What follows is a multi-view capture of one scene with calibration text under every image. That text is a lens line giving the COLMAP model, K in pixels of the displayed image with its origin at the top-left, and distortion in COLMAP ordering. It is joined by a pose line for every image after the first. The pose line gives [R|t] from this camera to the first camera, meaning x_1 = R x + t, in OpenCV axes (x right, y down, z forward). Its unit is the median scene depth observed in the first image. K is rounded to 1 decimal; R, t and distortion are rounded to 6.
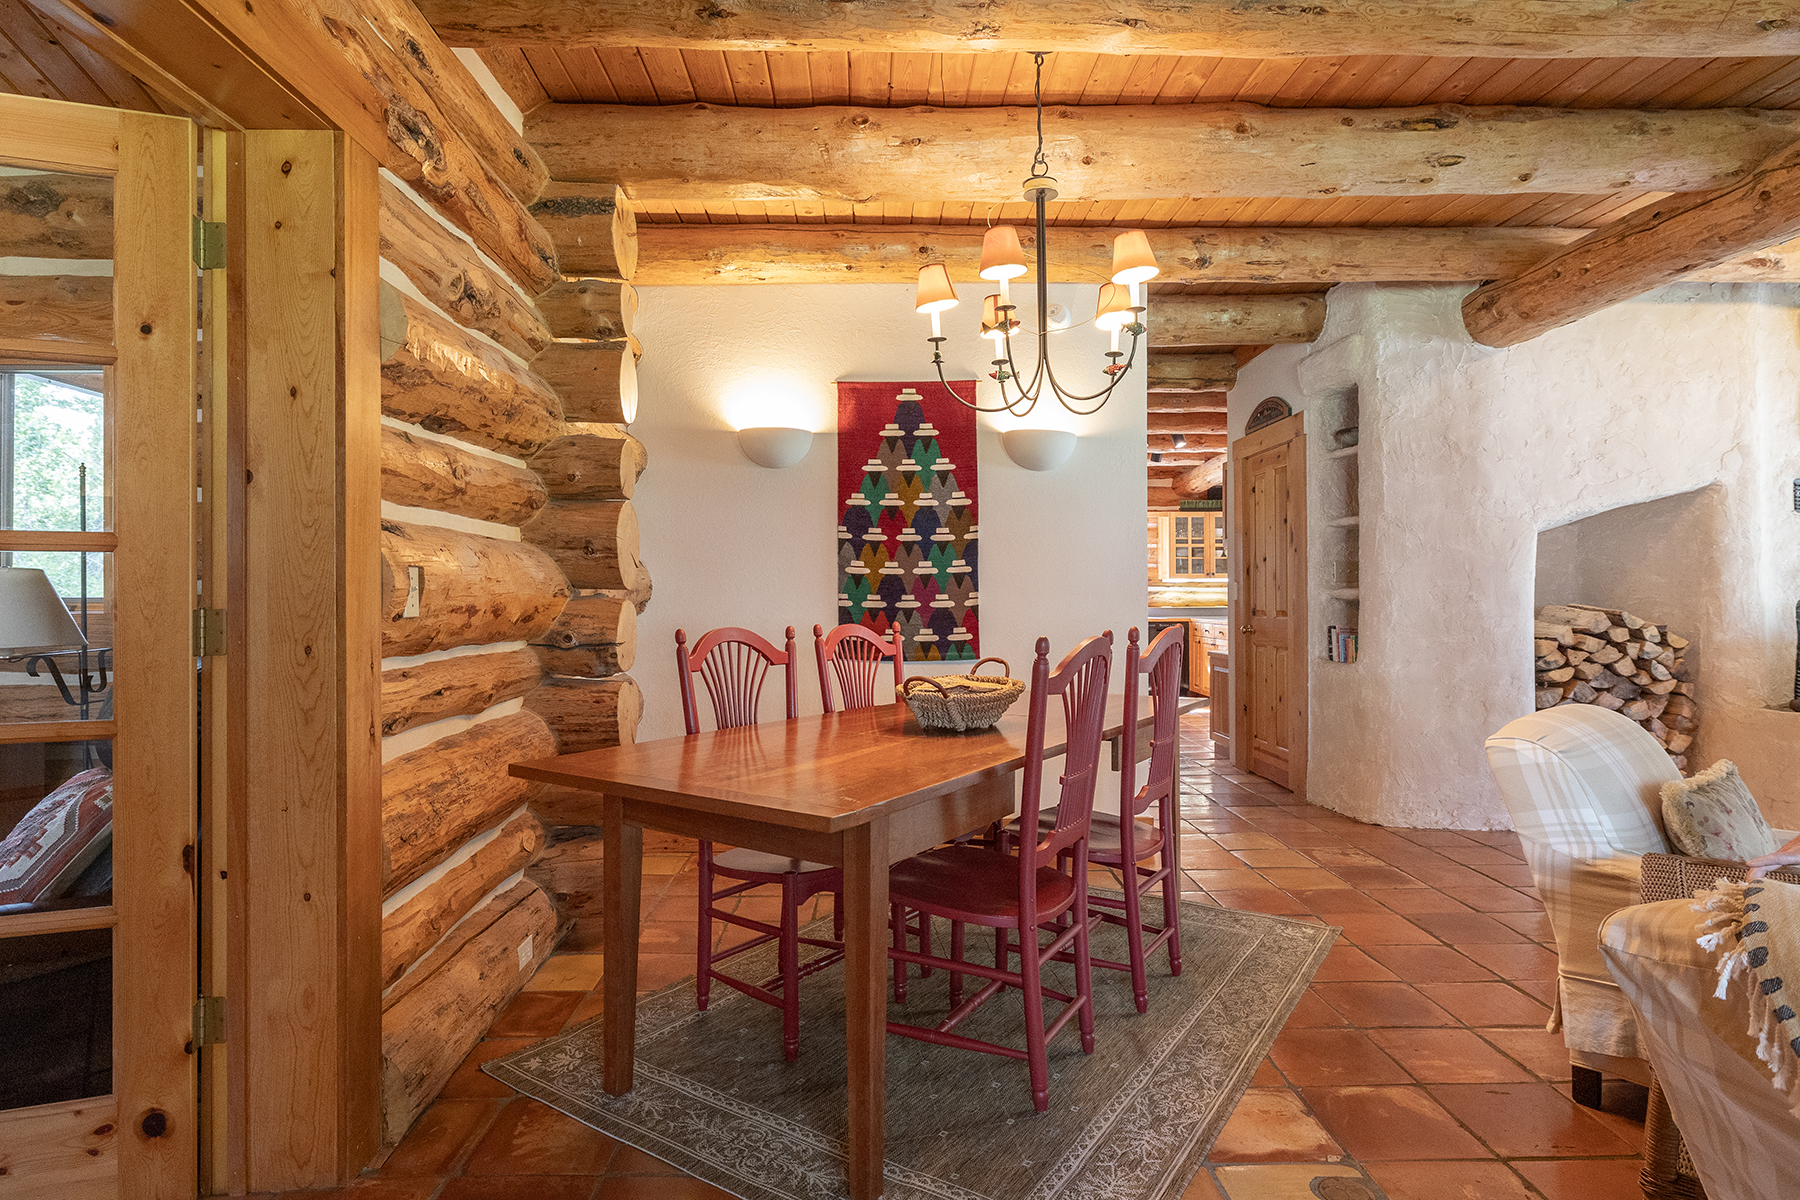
lens RADIAL K [[976.4, 0, 905.3], [0, 976.4, 589.4], [0, 0, 1]] dist [0.001442, -0.001196]
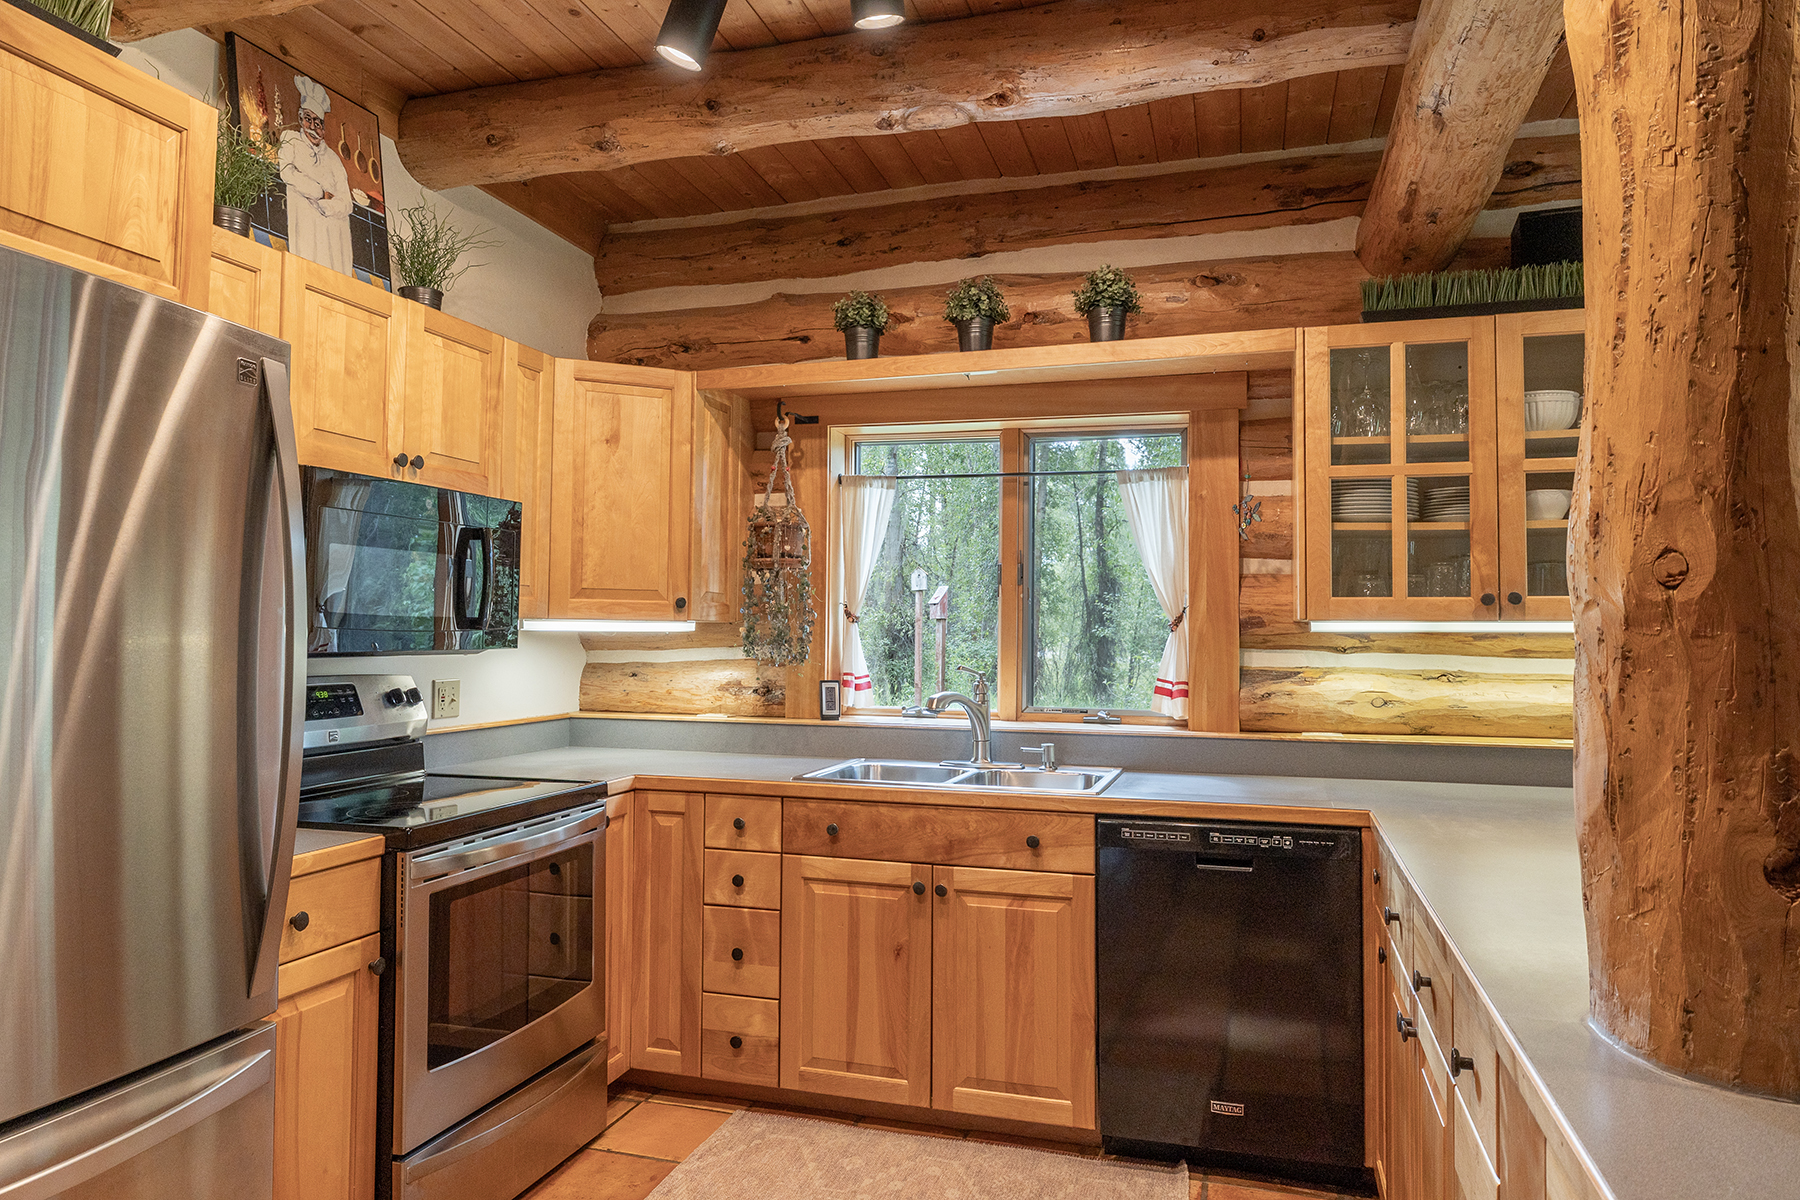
lens RADIAL K [[1160.5, 0, 904.3], [0, 1160.5, 593.0], [0, 0, 1]] dist [-0.000481, 0.002817]
pose [[0.947136, -0.000614, -0.320833, 0.866207], [-0.008522, 0.999597, -0.027071, -0.028679], [0.320720, 0.028374, 0.946749, 2.292396]]
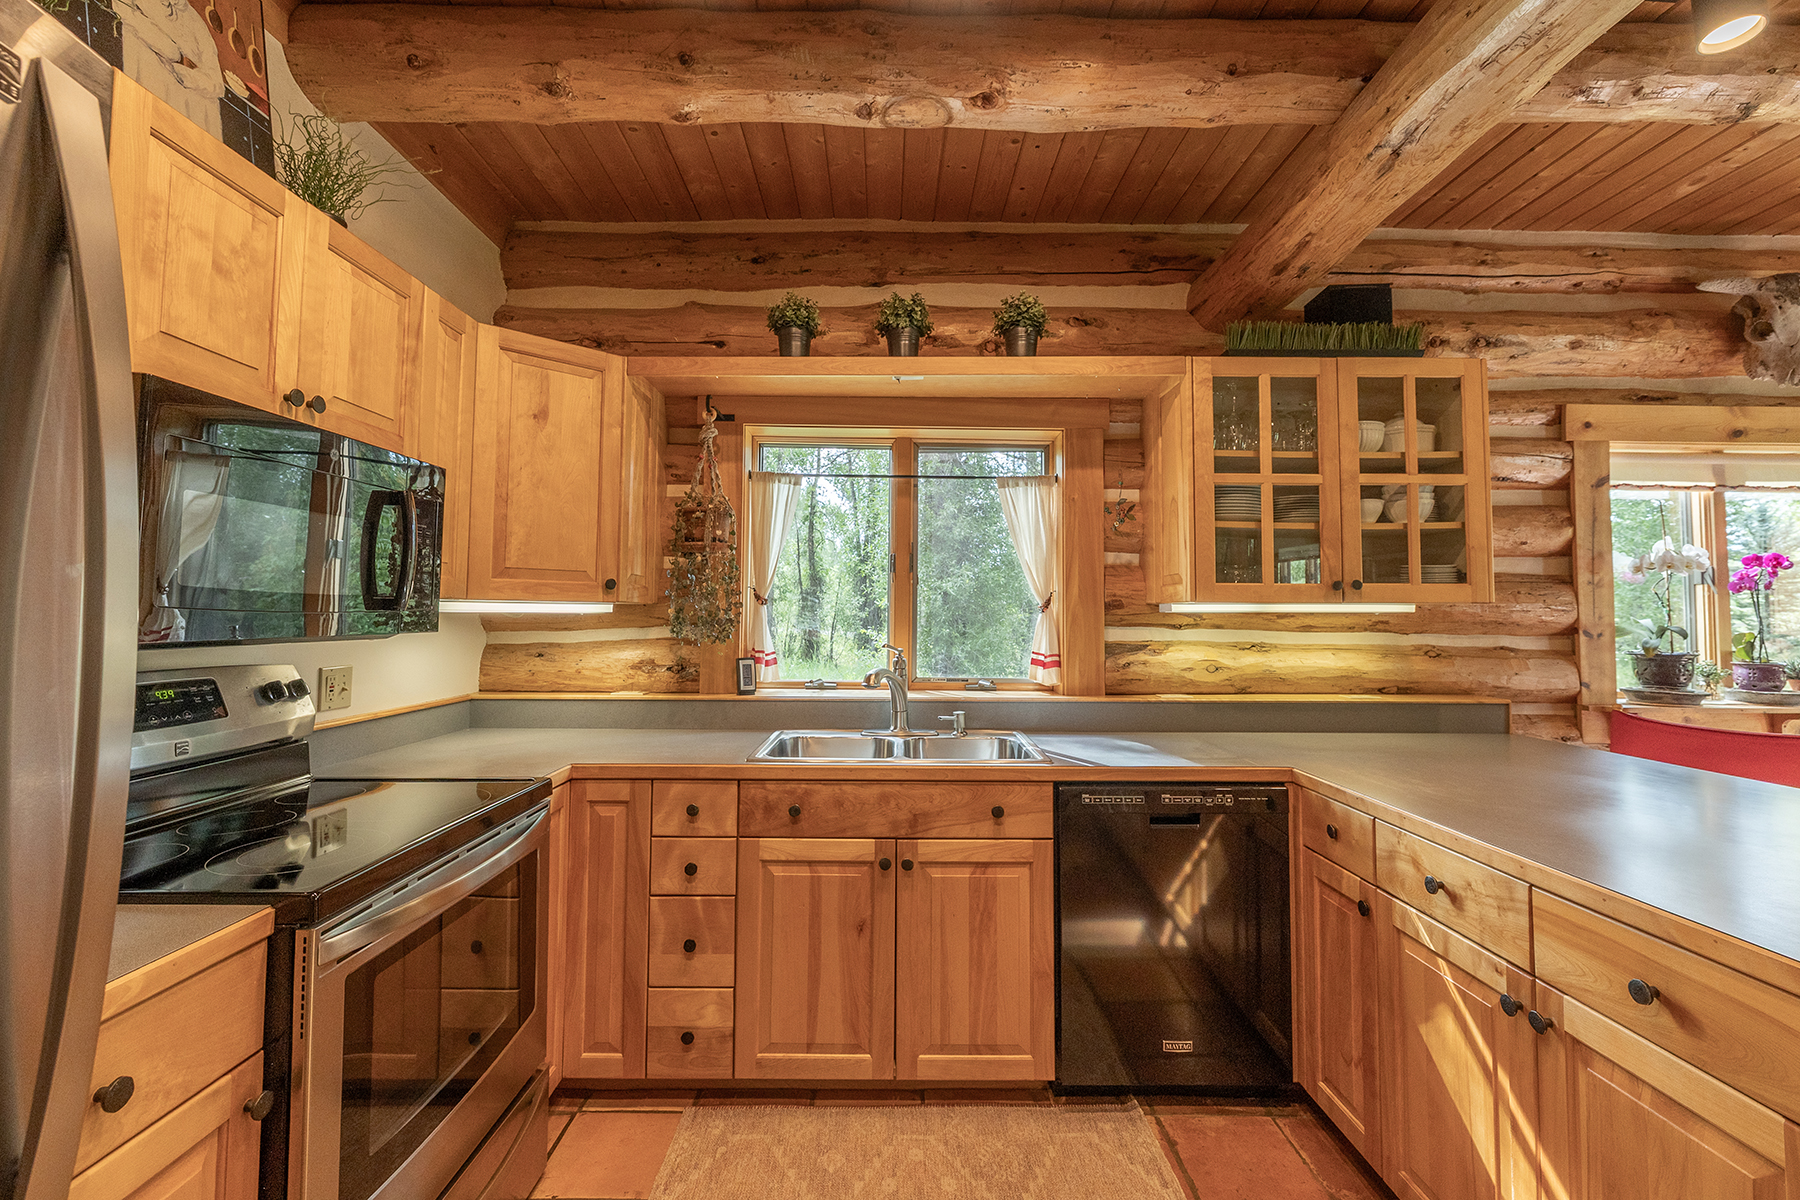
lens RADIAL K [[765.8, 0, 898.4], [0, 765.8, 577.8], [0, 0, 1]] dist [0.002300, -0.000811]
pose [[0.999623, 0.007196, -0.026482, 0.626431], [-0.008318, 0.999062, -0.042493, -0.025080], [0.026152, 0.042697, 0.998746, 2.526224]]
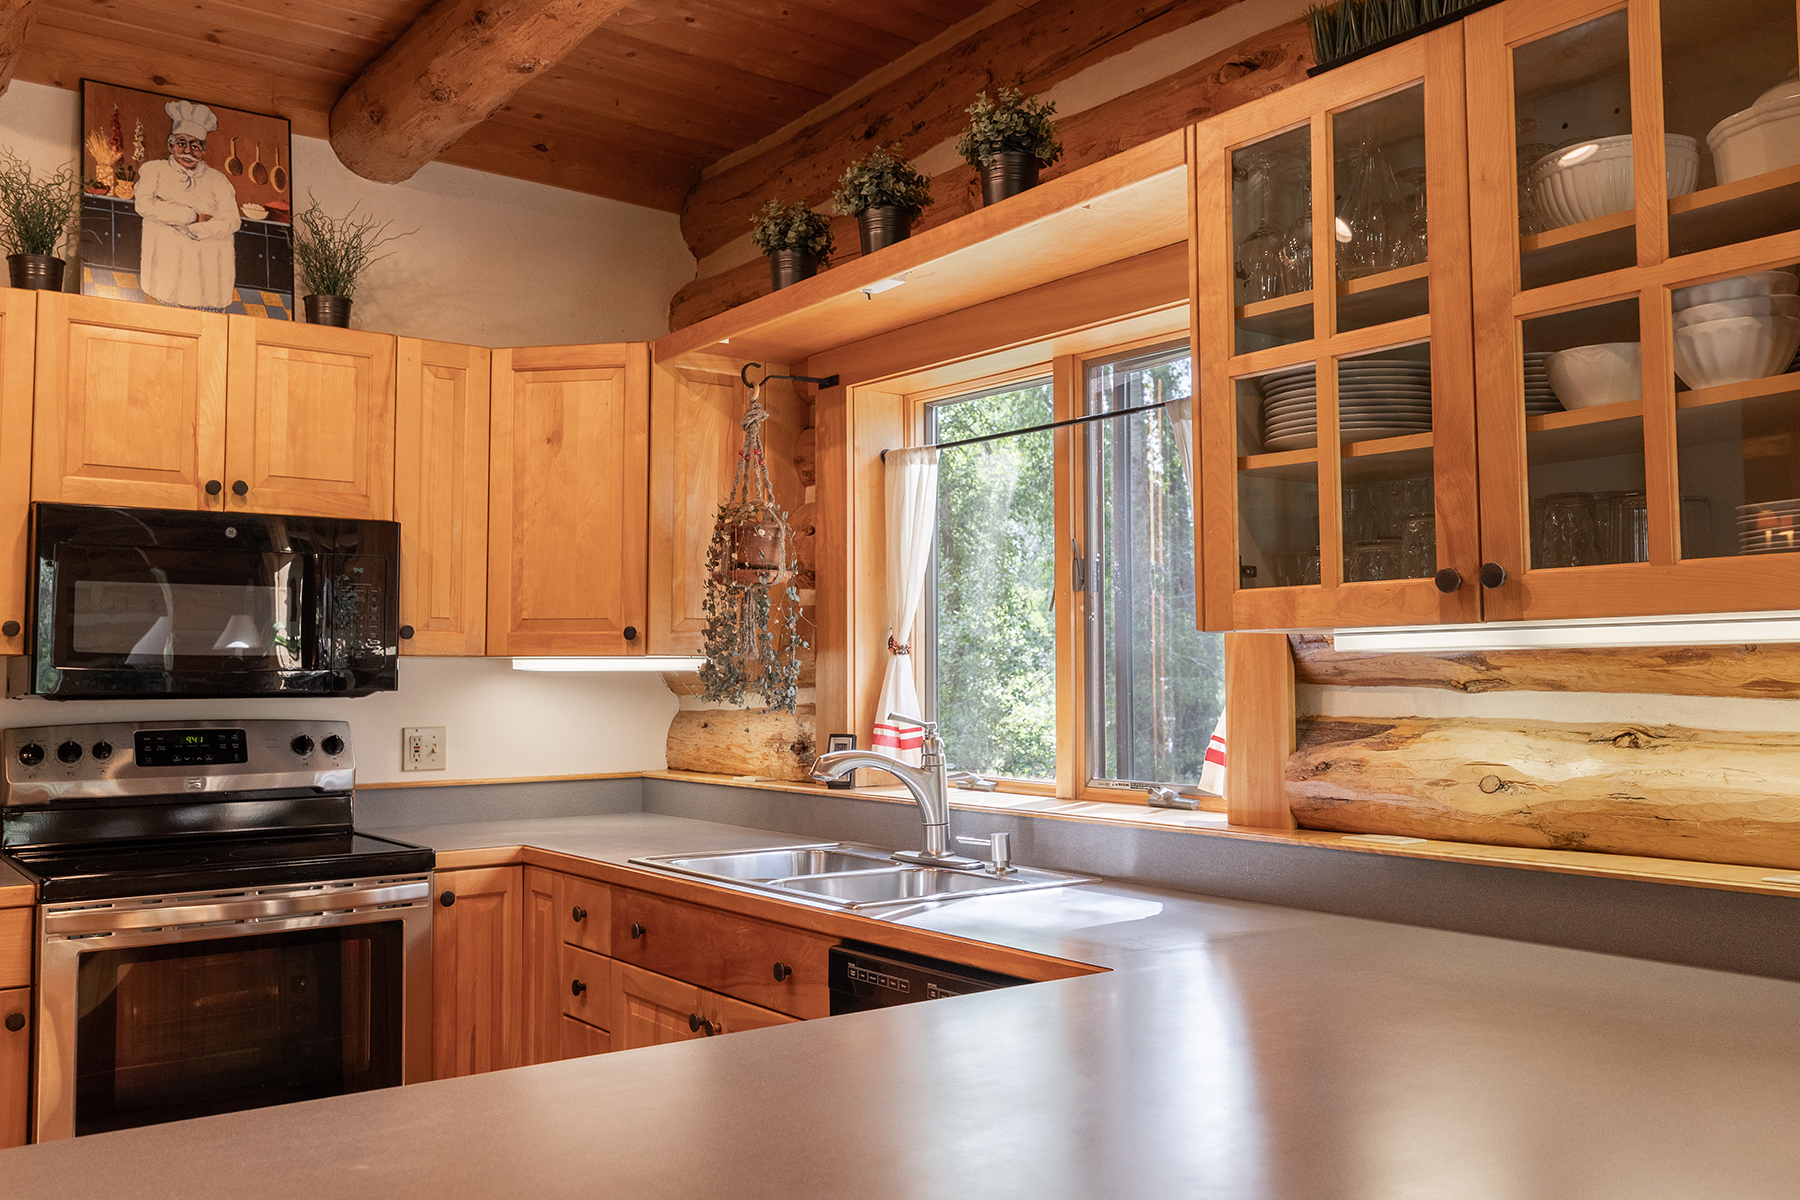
lens RADIAL K [[1541.4, 0, 910.6], [0, 1541.4, 591.5], [0, 0, 1]] dist [0.004202, -0.000330]
pose [[0.575529, -0.045689, -0.816504, 1.338494], [0.006447, 0.998661, -0.051338, -0.018823], [0.817756, 0.024282, 0.575052, 2.731075]]
